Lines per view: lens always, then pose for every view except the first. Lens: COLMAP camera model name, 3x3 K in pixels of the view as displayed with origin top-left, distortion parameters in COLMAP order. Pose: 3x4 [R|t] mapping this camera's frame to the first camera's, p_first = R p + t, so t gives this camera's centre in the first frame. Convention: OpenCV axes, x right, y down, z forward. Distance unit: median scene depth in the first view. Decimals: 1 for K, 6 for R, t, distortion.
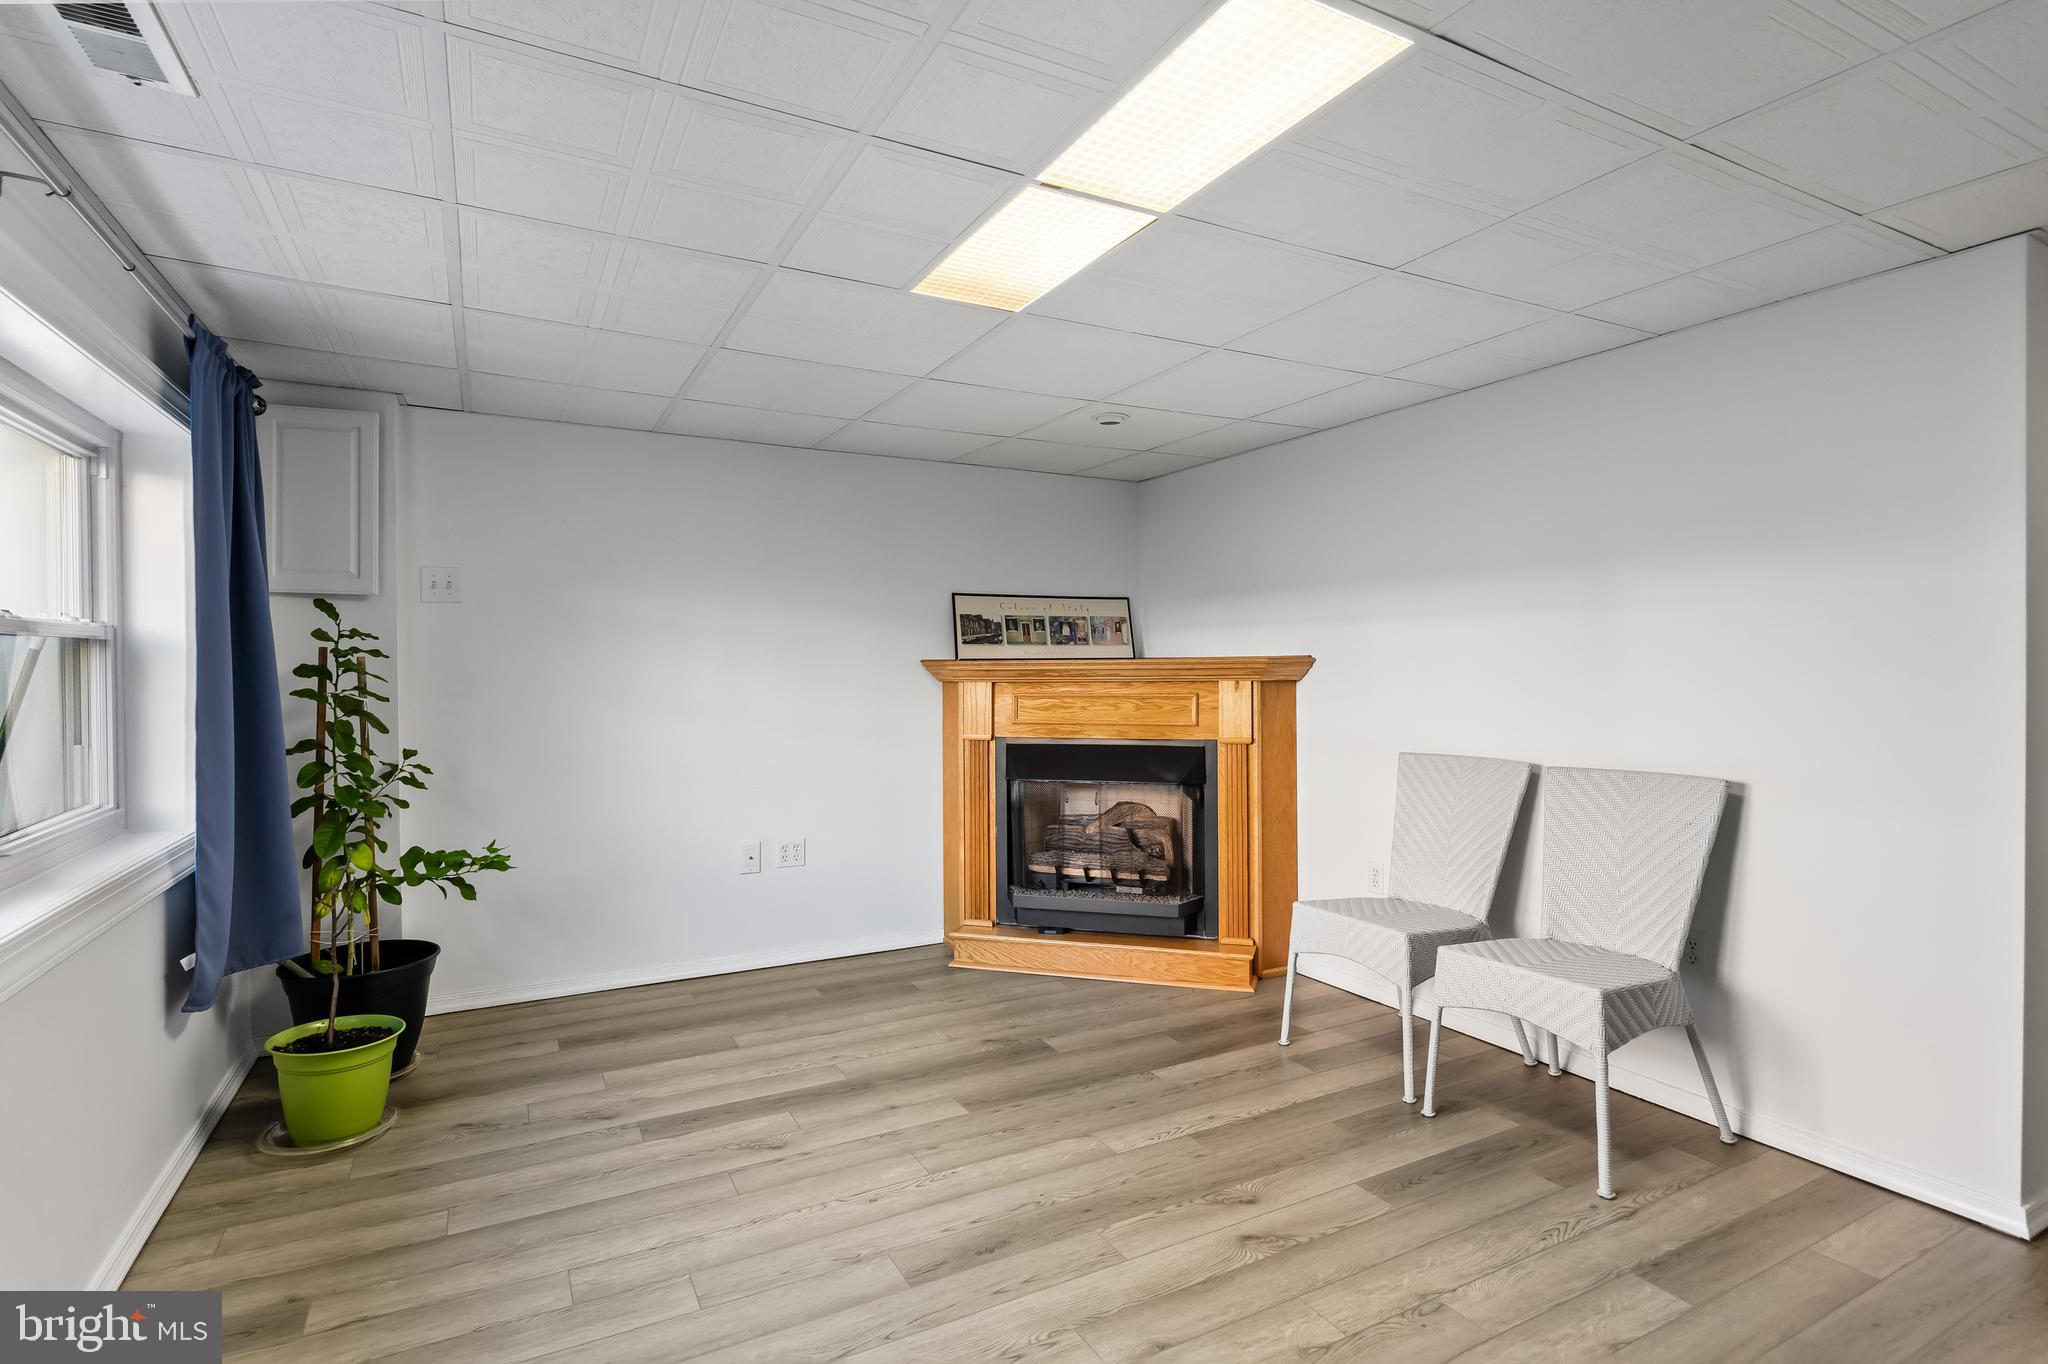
lens RADIAL K [[1012.5, 0, 1027.8], [0, 1012.5, 678.8], [0, 0, 1]] dist [-0.014701, 0.001660]
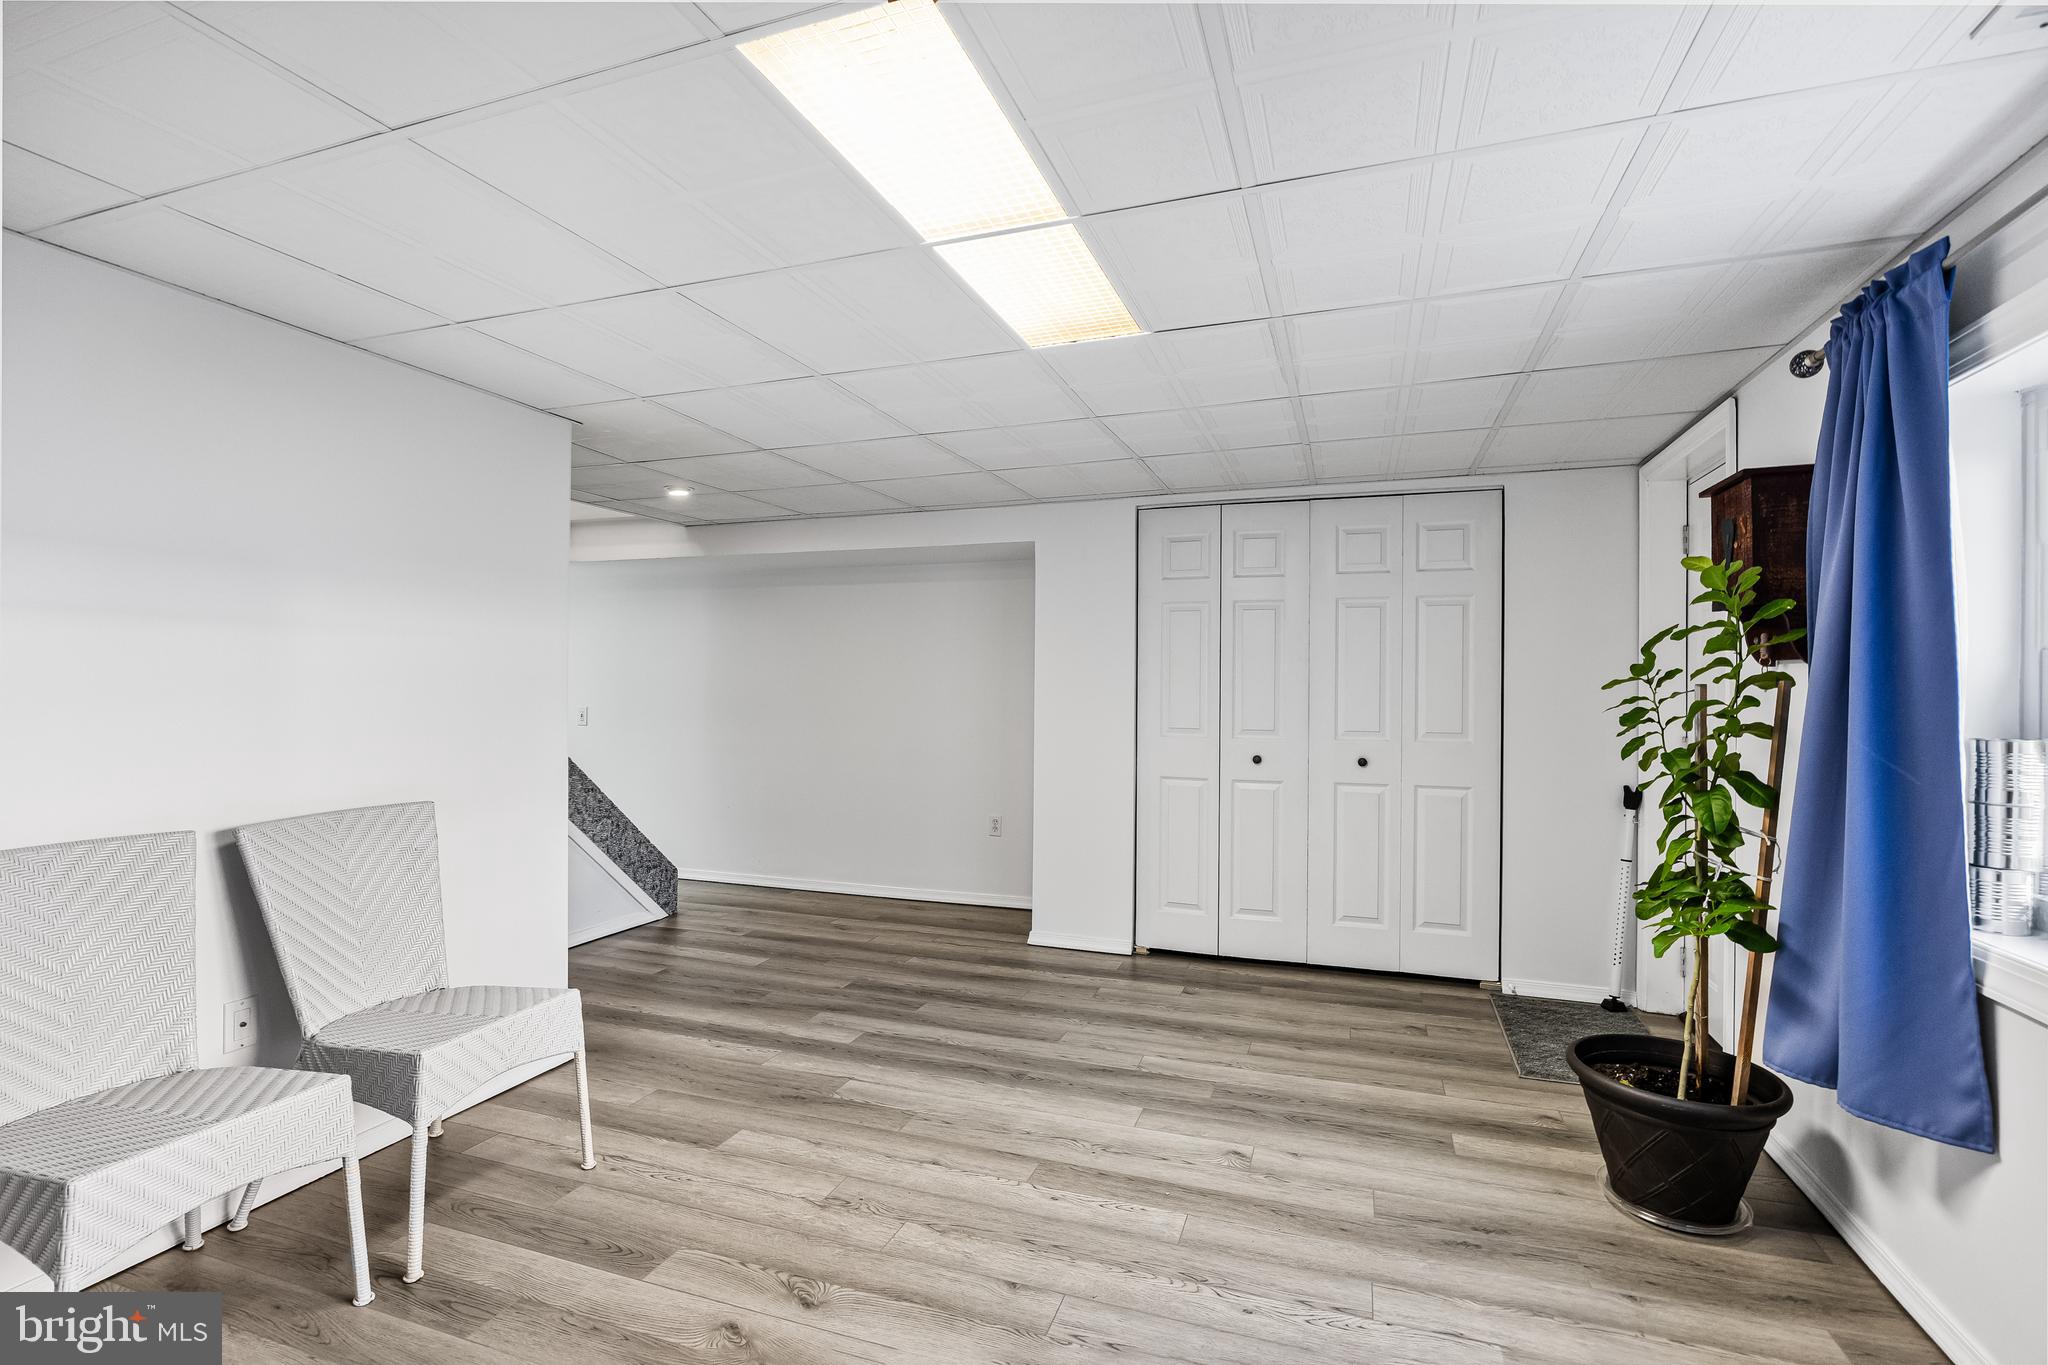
lens RADIAL K [[965.5, 0, 1019.2], [0, 965.5, 684.4], [0, 0, 1]] dist [-0.013277, 0.000094]
pose [[-0.668977, 0.000993, 0.743283, -0.413971], [0.008724, 0.999941, 0.006516, -0.020936], [-0.743232, 0.010844, -0.668946, 1.027956]]
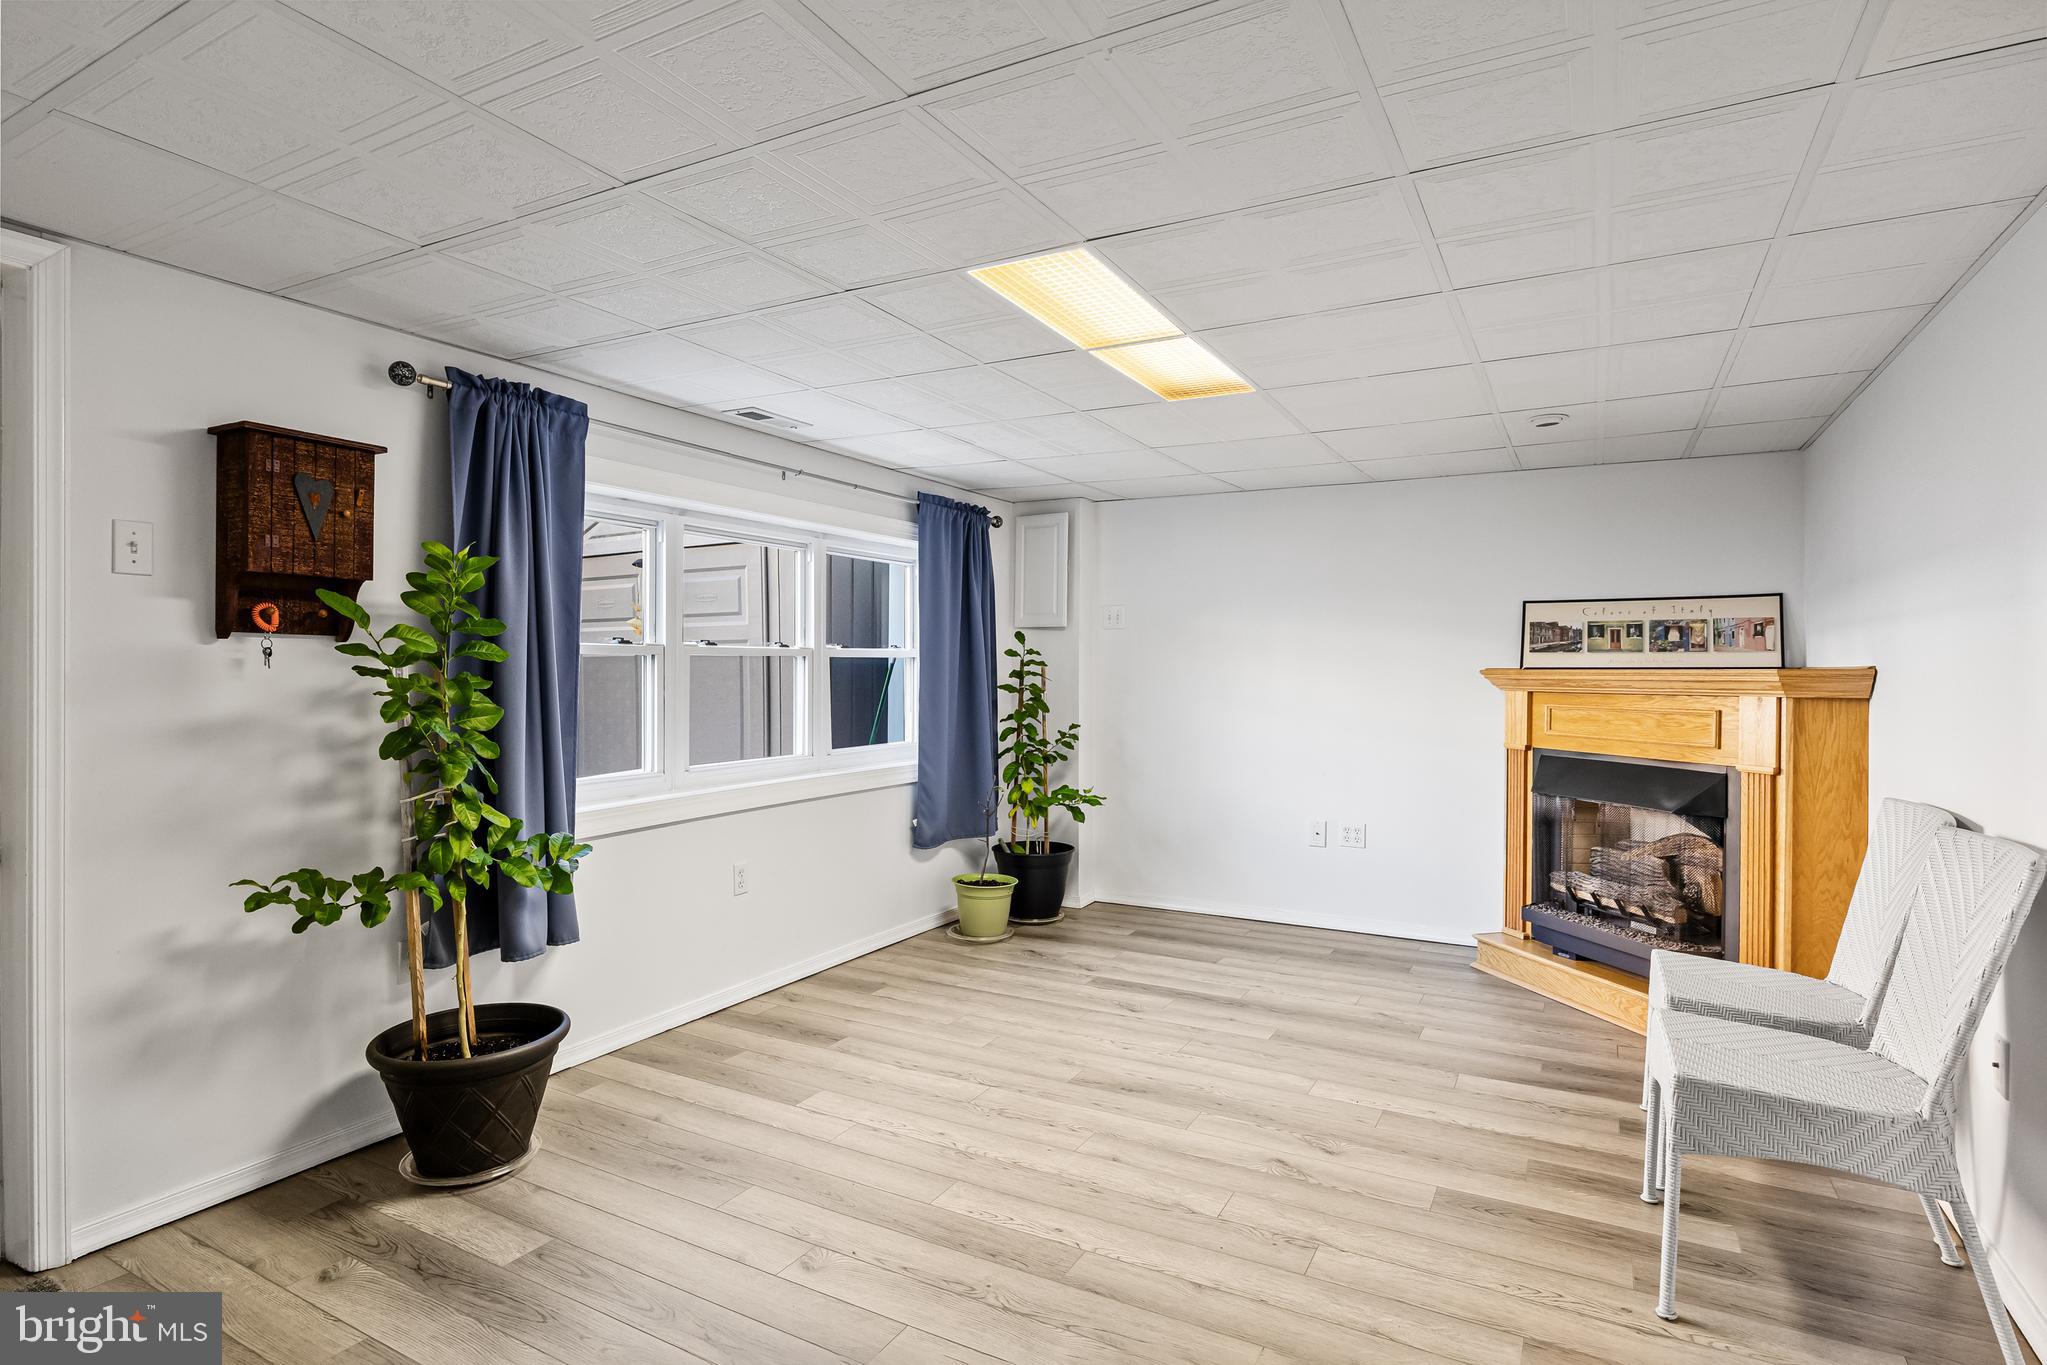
lens RADIAL K [[1038.7, 0, 1027.3], [0, 1038.7, 675.9], [0, 0, 1]] dist [-0.014241, -0.000381]
pose [[0.542772, 0.011743, -0.839798, 0.759819], [-0.016441, 0.999859, 0.003355, -0.010201], [0.839719, 0.011986, 0.542889, 0.059801]]
